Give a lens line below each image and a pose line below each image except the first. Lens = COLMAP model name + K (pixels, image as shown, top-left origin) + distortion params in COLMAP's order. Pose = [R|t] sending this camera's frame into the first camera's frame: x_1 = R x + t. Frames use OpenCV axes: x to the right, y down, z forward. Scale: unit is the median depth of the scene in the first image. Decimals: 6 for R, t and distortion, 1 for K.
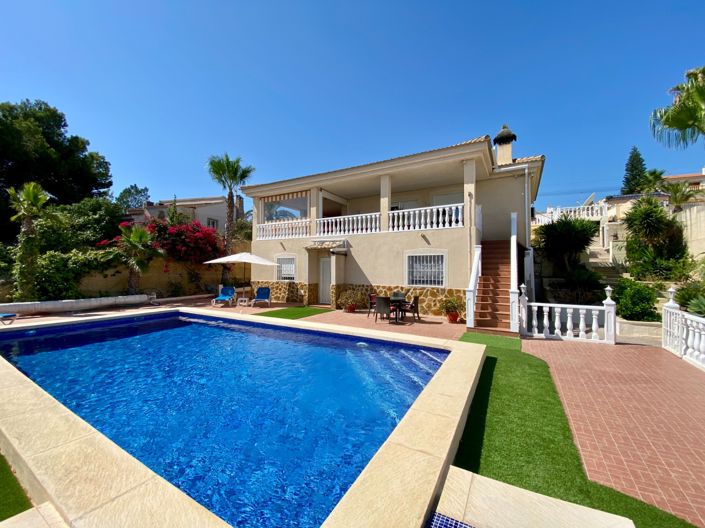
lens RADIAL K [[284.6, 0, 352.5], [0, 284.6, 264.0], [0, 0, 1]] dist [0.013427, -0.018397]
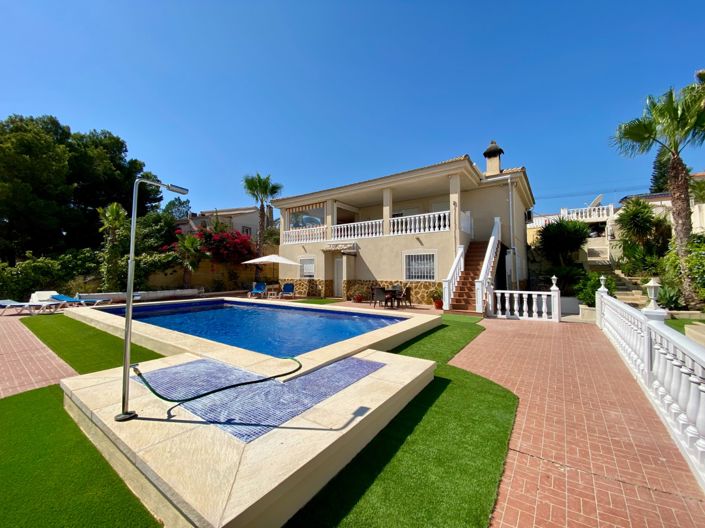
lens RADIAL K [[283.9, 0, 352.5], [0, 283.9, 264.0], [0, 0, 1]] dist [0.013372, -0.018525]
pose [[0.995568, -0.008454, -0.093666, 0.079402], [0.006999, 0.999850, -0.015855, 0.024040], [0.093786, 0.015129, 0.995477, -0.195129]]
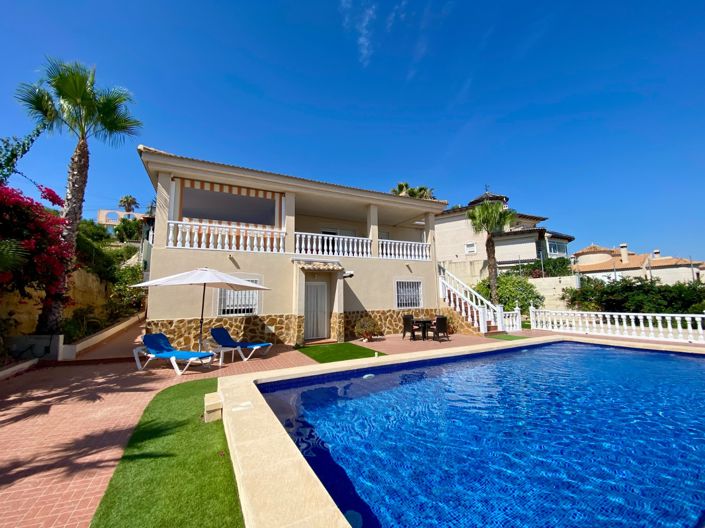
lens RADIAL K [[295.6, 0, 353.6], [0, 295.6, 255.5], [0, 0, 1]] dist [0.013609, -0.021851]
pose [[0.533960, 0.094482, 0.840214, -0.826603], [0.003267, 0.993499, -0.113795, 0.001313], [-0.845504, 0.063507, 0.530180, 0.489226]]
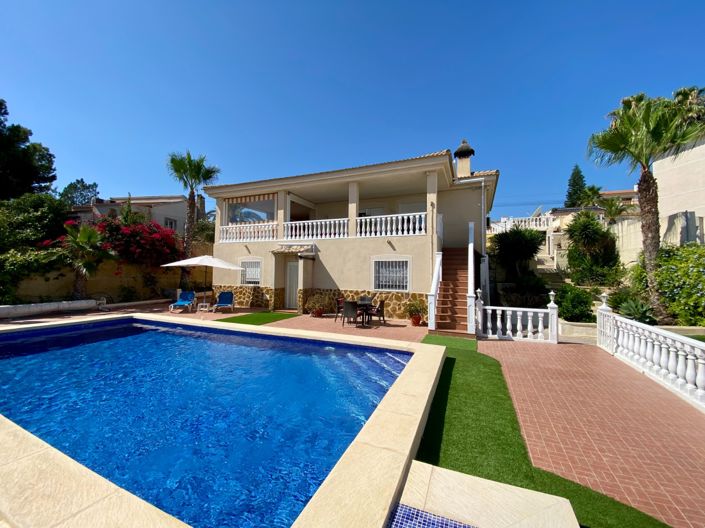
lens RADIAL K [[283.9, 0, 352.5], [0, 283.9, 264.0], [0, 0, 1]] dist [0.013372, -0.018525]
pose [[0.993148, 0.010561, 0.116387, -0.002870], [-0.009011, 0.999864, -0.013832, -0.003124], [-0.116517, 0.012689, 0.993108, -0.009189]]
